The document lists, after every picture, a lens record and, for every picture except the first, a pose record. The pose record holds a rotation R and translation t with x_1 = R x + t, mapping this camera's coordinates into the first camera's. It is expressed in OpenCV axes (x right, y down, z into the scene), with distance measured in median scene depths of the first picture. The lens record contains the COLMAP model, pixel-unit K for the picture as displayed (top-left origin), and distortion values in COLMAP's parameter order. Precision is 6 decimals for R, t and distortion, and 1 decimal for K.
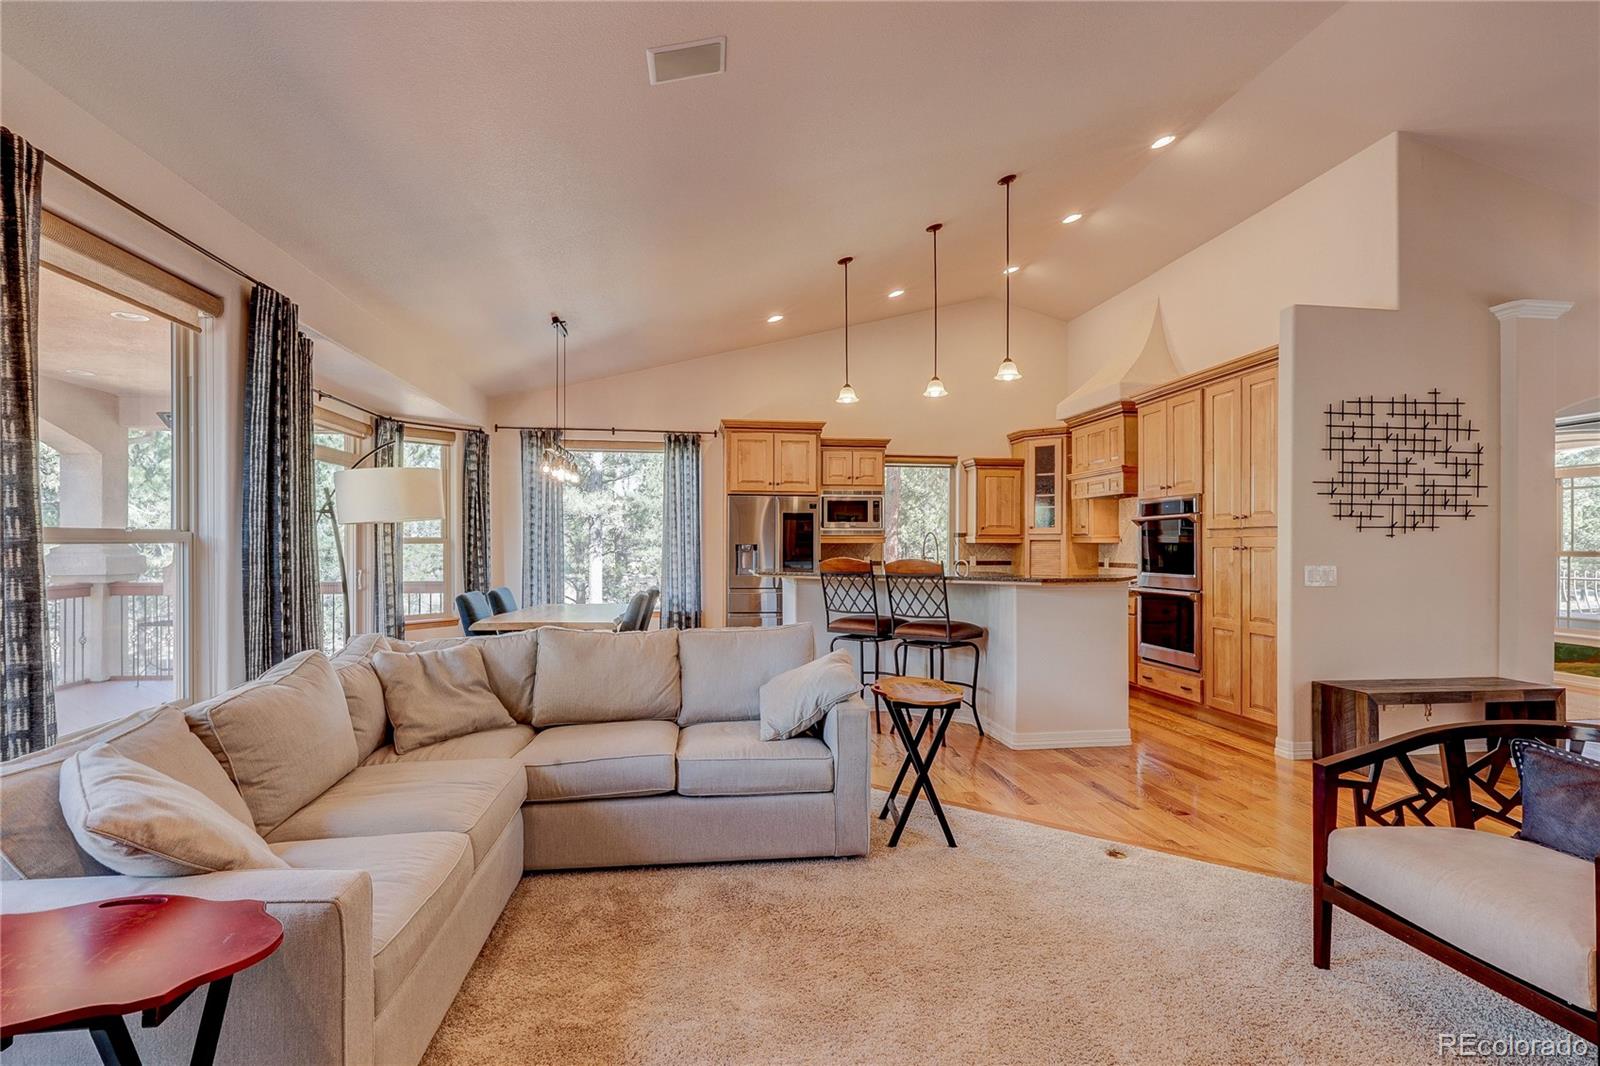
lens RADIAL K [[756.2, 0, 804.9], [0, 756.2, 540.2], [0, 0, 1]] dist [-0.004849, 0.001799]
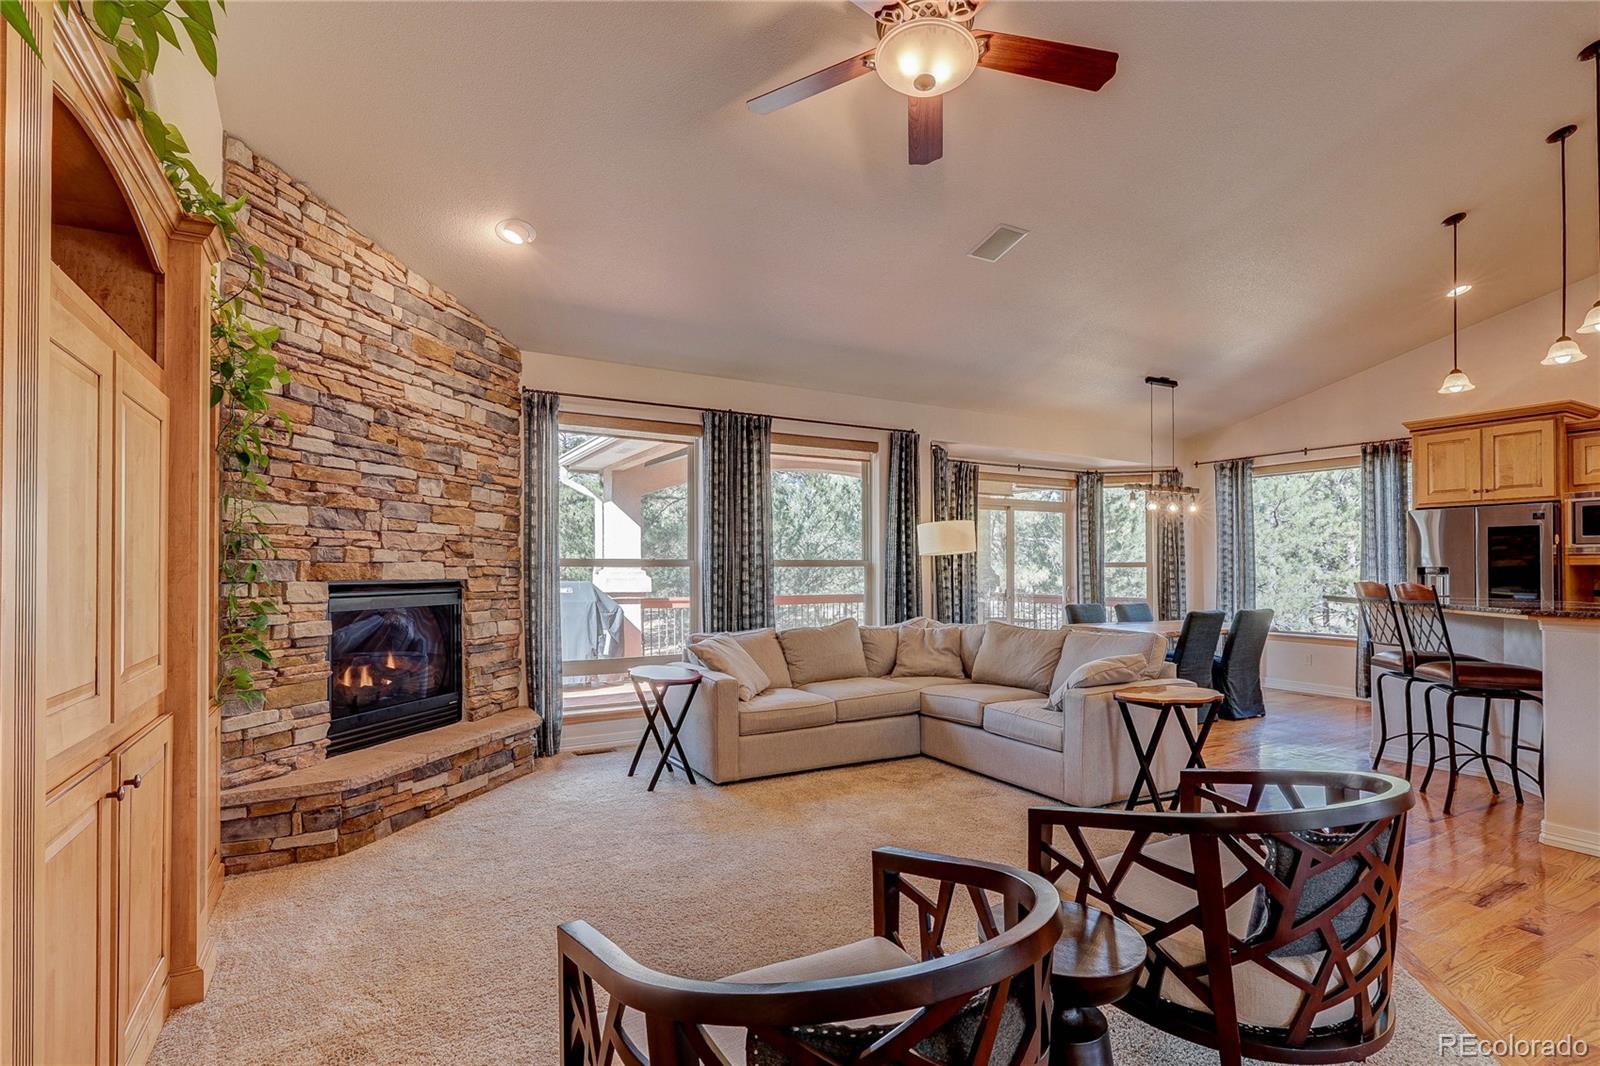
lens RADIAL K [[756.2, 0, 798.2], [0, 756.2, 567.1], [0, 0, 1]] dist [-0.004849, 0.001799]
pose [[0.368932, -0.003550, -0.929450, 0.602607], [0.004945, 0.999986, -0.001857, 0.005144], [0.929443, -0.003911, 0.368945, 0.045669]]
